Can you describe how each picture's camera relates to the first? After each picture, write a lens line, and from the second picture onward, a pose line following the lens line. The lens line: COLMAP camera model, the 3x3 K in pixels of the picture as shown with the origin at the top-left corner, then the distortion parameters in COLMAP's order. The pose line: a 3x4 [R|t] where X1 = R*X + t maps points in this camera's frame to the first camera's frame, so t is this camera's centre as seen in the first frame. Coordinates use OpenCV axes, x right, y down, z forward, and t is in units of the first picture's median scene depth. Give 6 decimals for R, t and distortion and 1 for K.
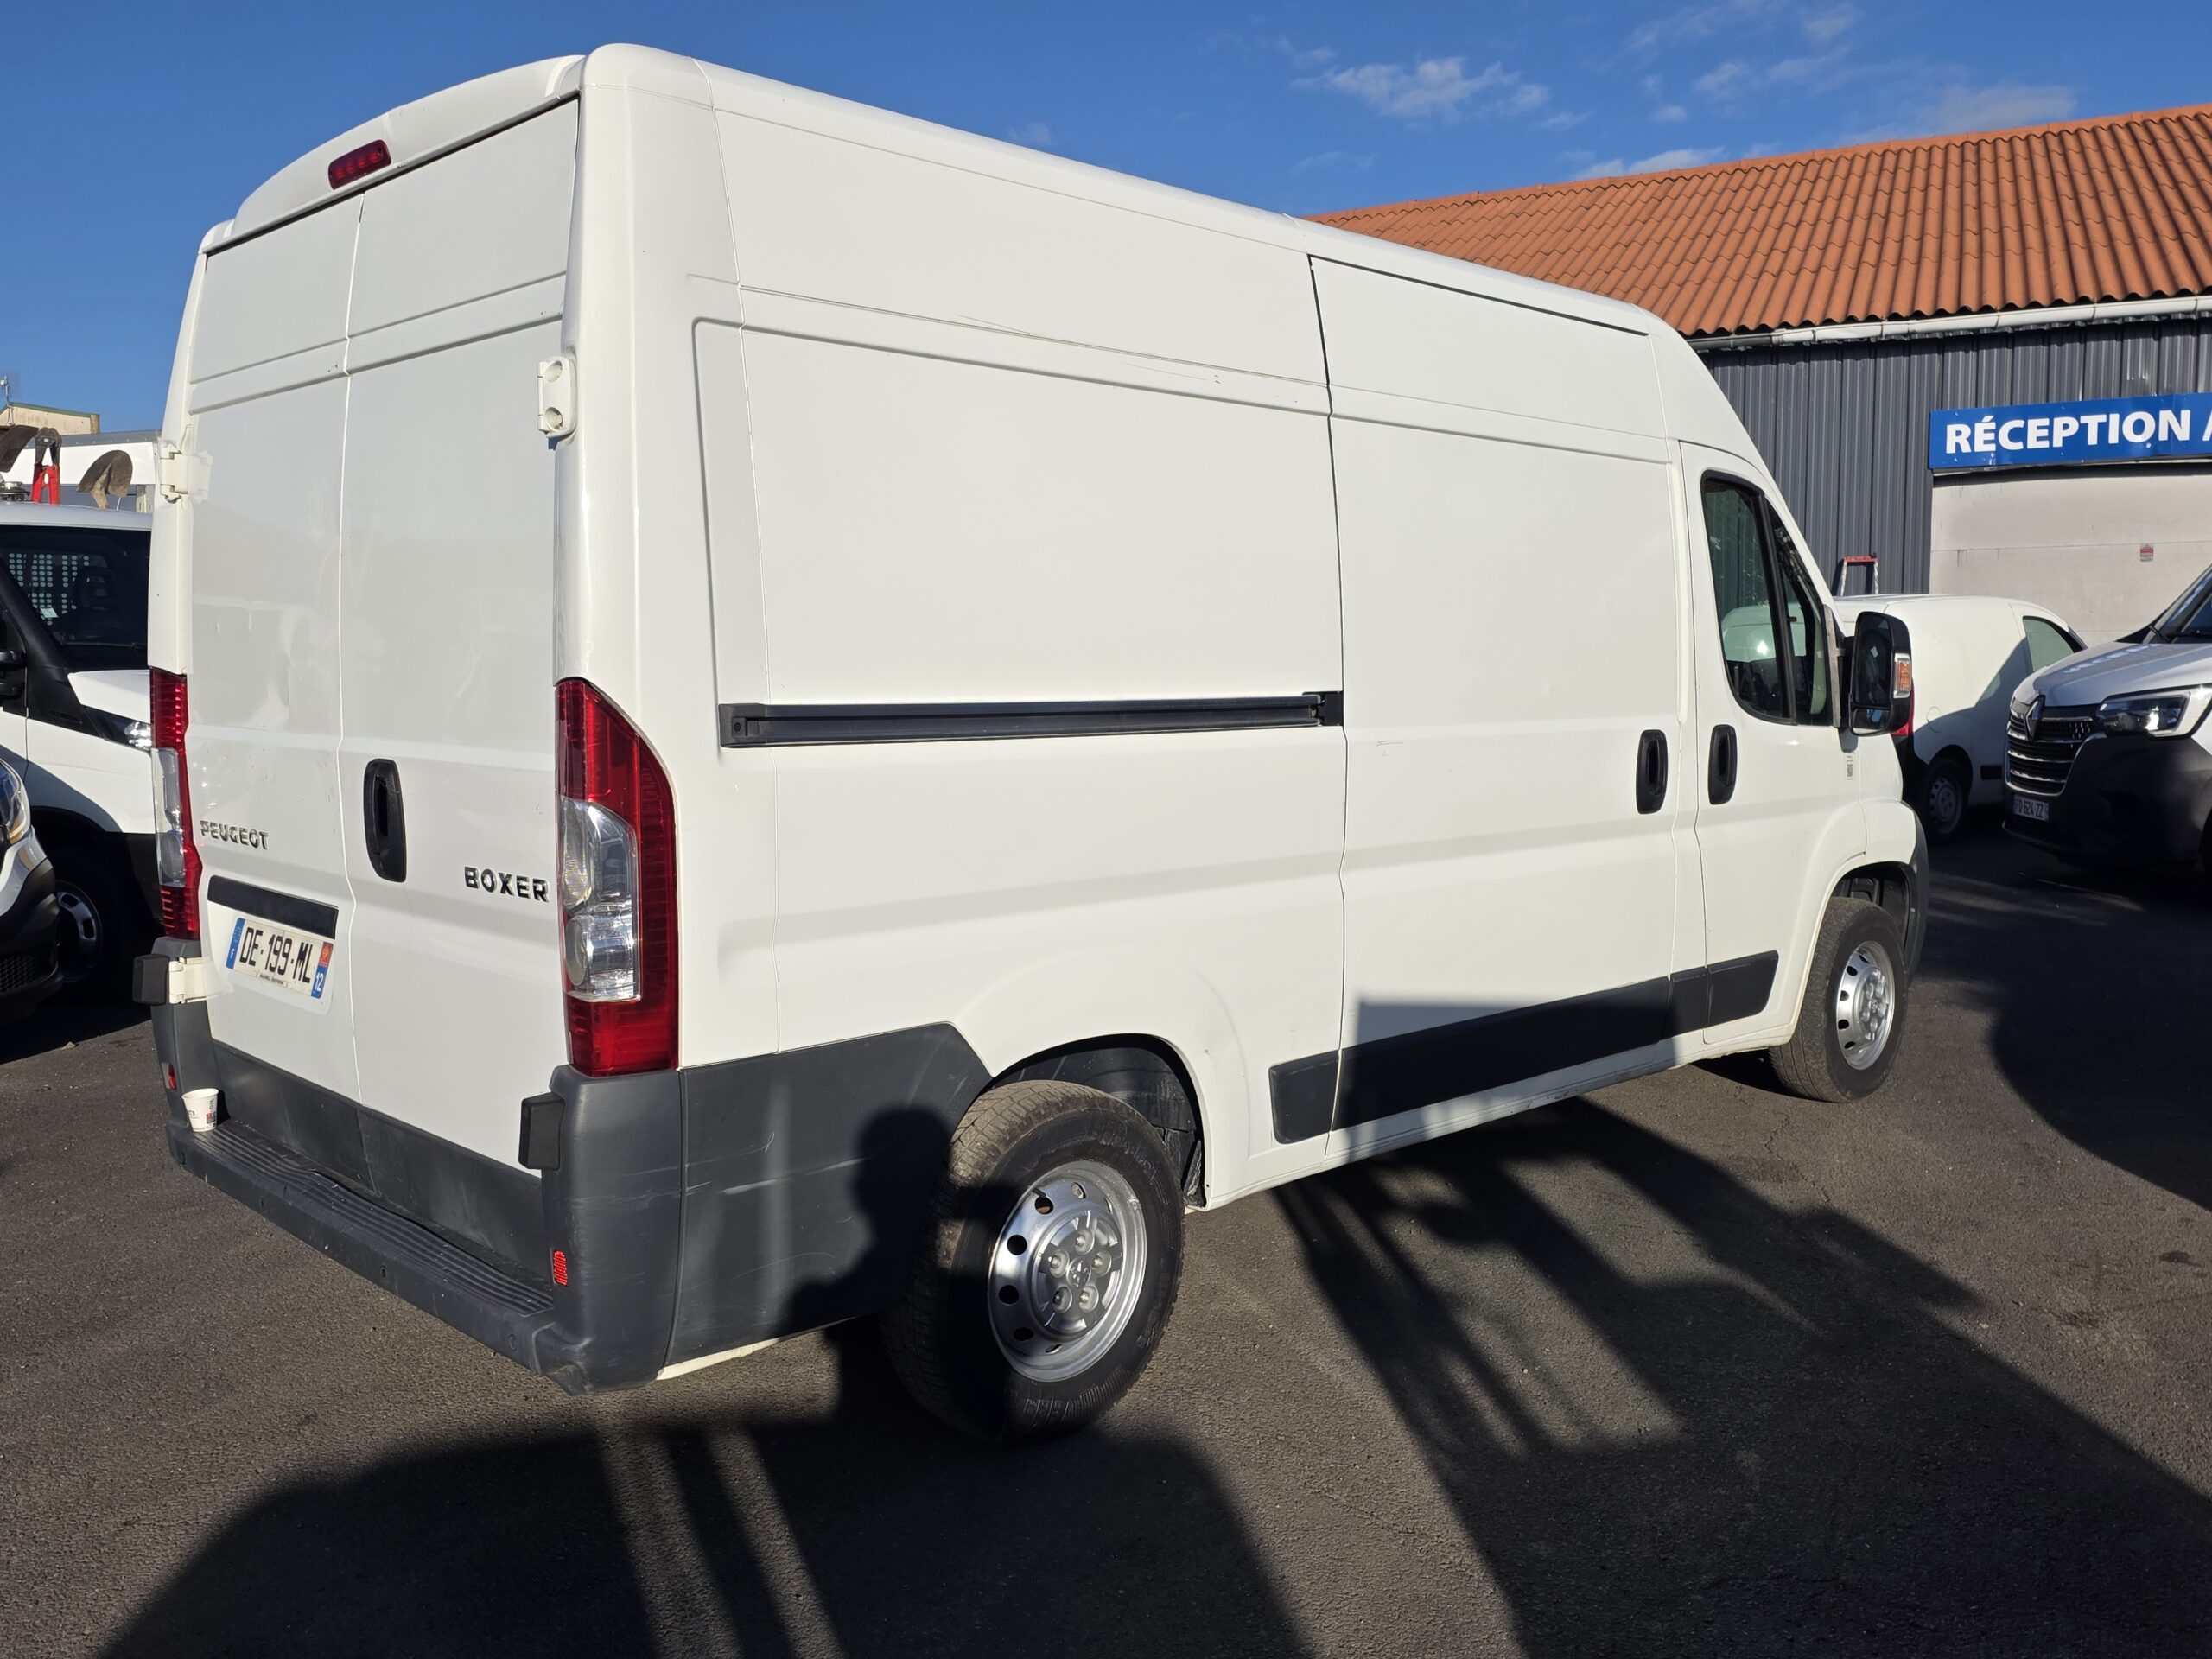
lens RADIAL K [[1840.2, 0, 1083.3], [0, 1840.2, 797.1], [0, 0, 1]] dist [0.006323, -0.009907]
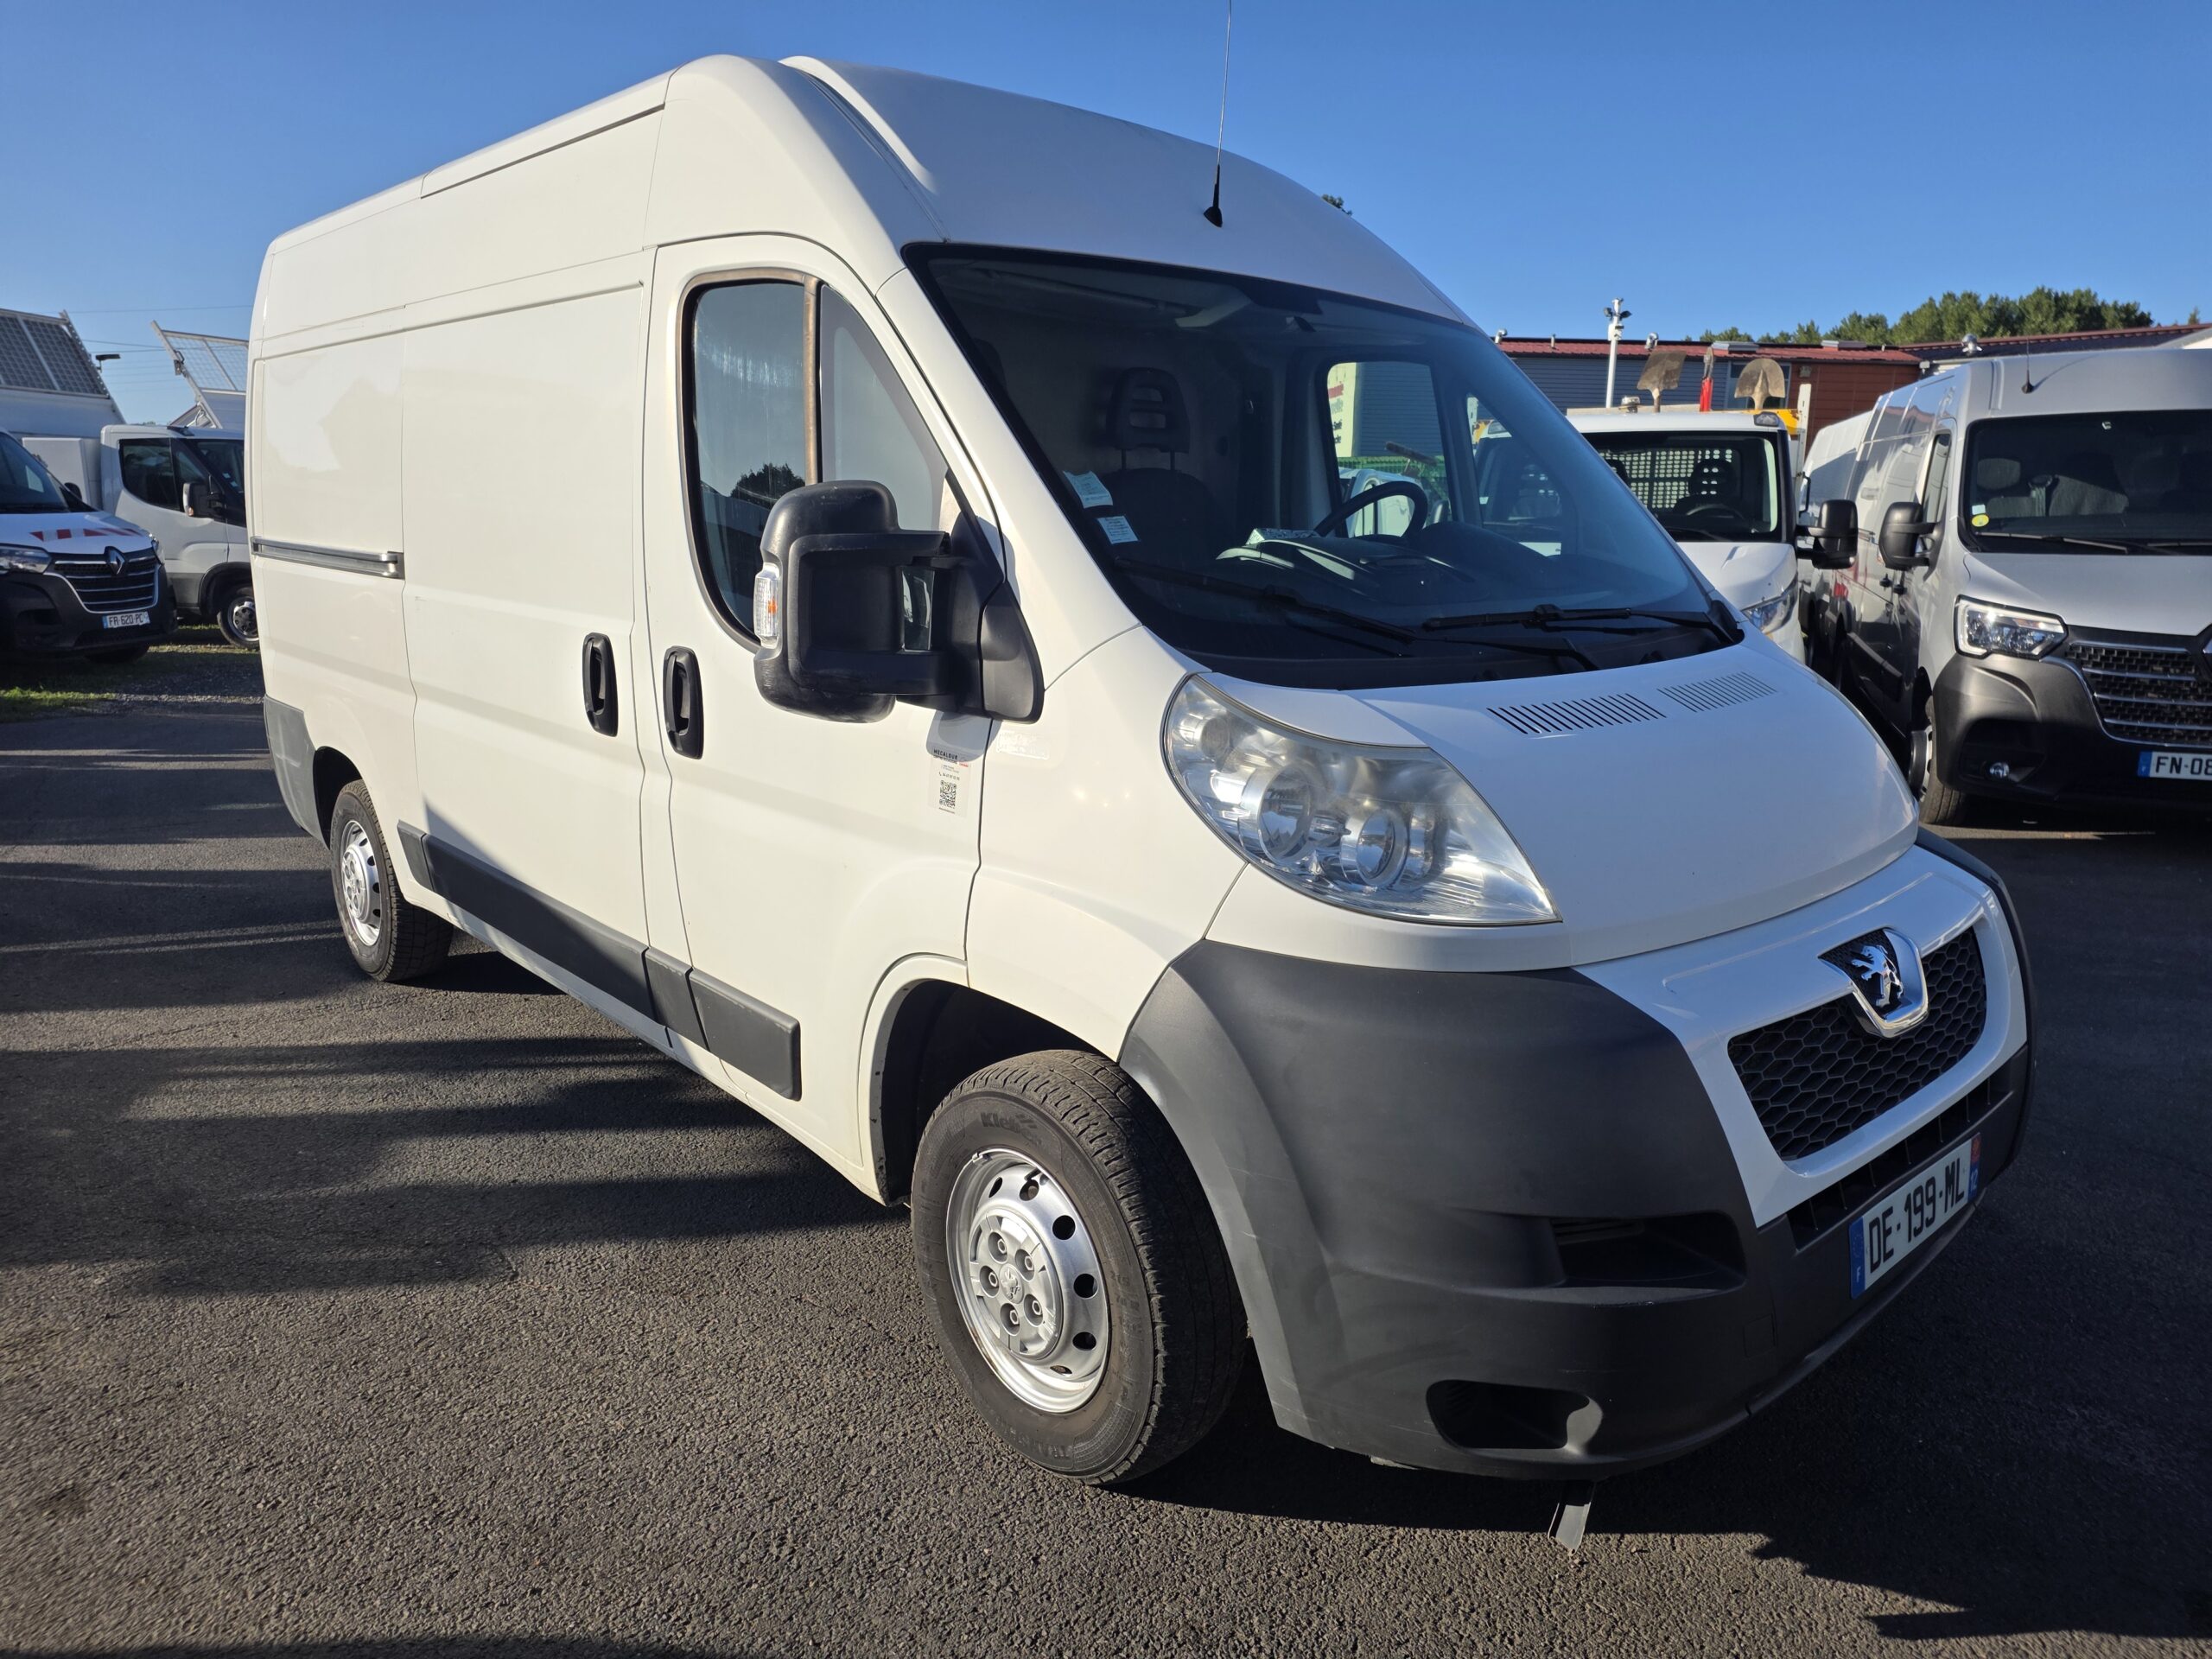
lens RADIAL K [[1475.4, 0, 1131.8], [0, 1475.4, 806.5], [0, 0, 1]] dist [0.003844, 0.000400]
pose [[-0.009759, 0.201994, -0.979338, 1.103484], [-0.099800, 0.974298, 0.201949, -0.134822], [0.994960, 0.099709, 0.010651, 1.414728]]
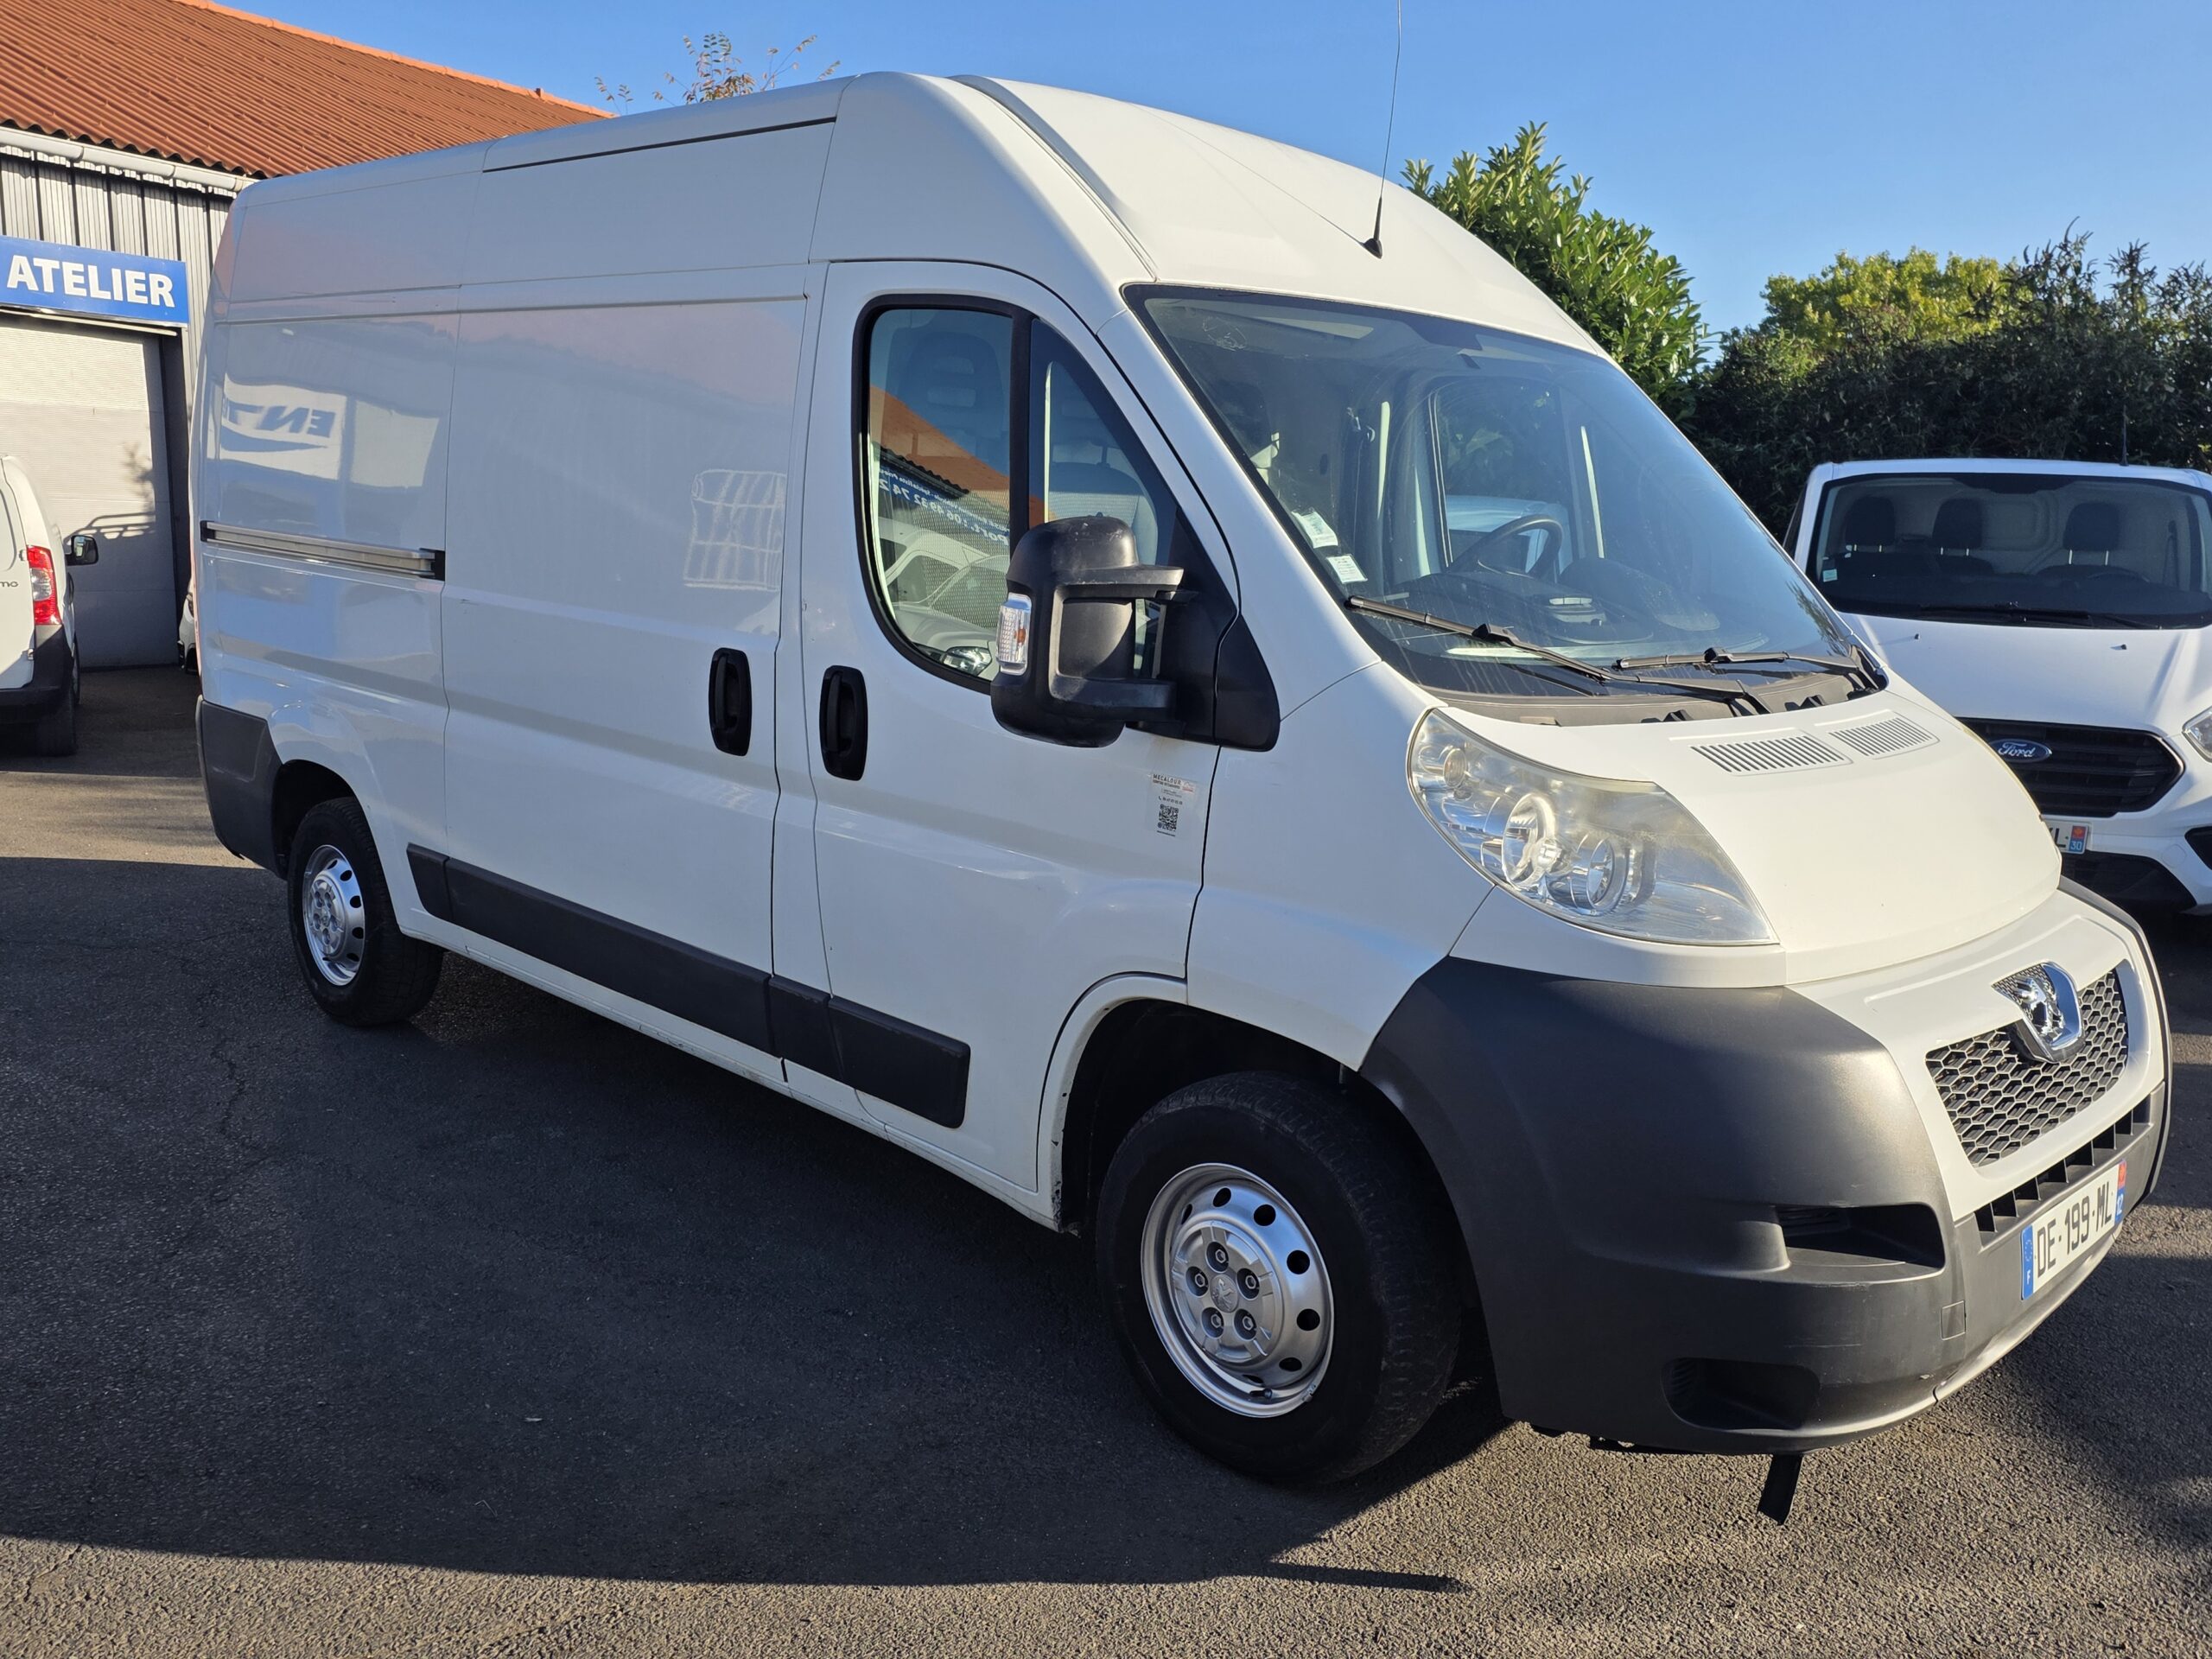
lens RADIAL K [[1836.8, 0, 1106.0], [0, 1836.8, 829.5], [0, 0, 1]] dist [0.009718, -0.012729]
pose [[0.048428, 0.183841, -0.981762, 1.264735], [-0.132367, 0.975428, 0.176125, -0.138579], [0.990017, 0.121424, 0.071573, 1.272563]]
